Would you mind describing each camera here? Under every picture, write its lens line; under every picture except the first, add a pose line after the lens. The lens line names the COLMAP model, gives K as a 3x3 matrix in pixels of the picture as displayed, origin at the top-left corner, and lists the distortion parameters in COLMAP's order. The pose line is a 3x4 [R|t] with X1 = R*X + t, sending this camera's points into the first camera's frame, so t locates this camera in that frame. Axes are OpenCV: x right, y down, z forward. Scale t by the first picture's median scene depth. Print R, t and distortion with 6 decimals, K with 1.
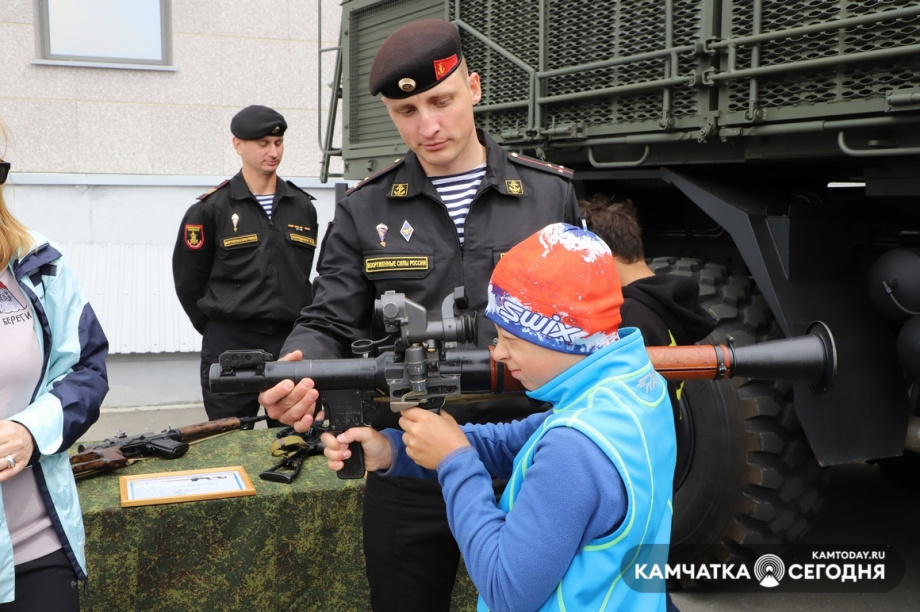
lens RADIAL K [[1632.7, 0, 485.1], [0, 1632.7, 306.1], [0, 0, 1]] dist [0.074548, 0.102242]
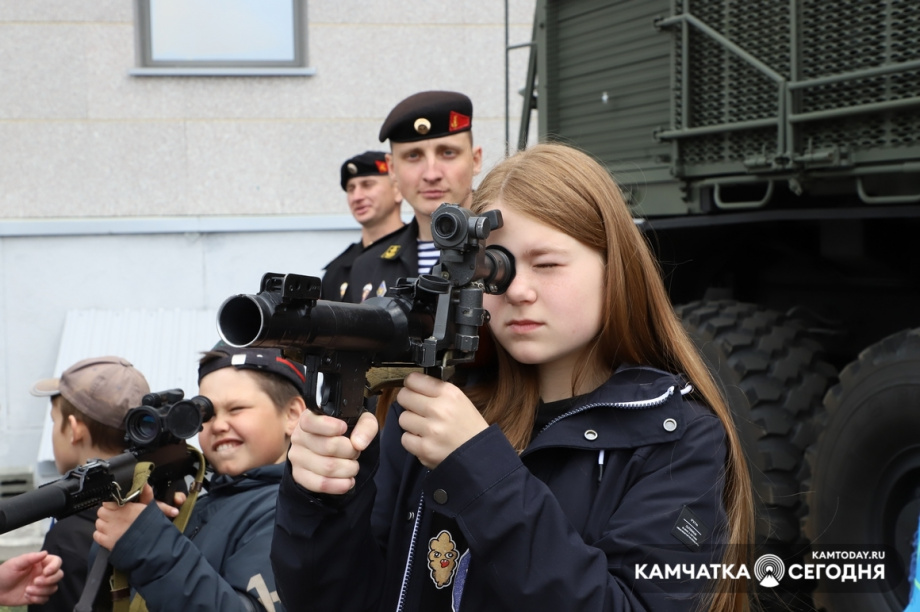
lens RADIAL K [[1632.7, 0, 485.1], [0, 1632.7, 306.1], [0, 0, 1]] dist [0.074548, 0.102242]
pose [[0.992660, -0.013970, -0.120129, -0.022668], [0.008980, 0.999078, -0.041974, -0.006999], [0.120605, 0.040587, 0.991871, 0.262042]]
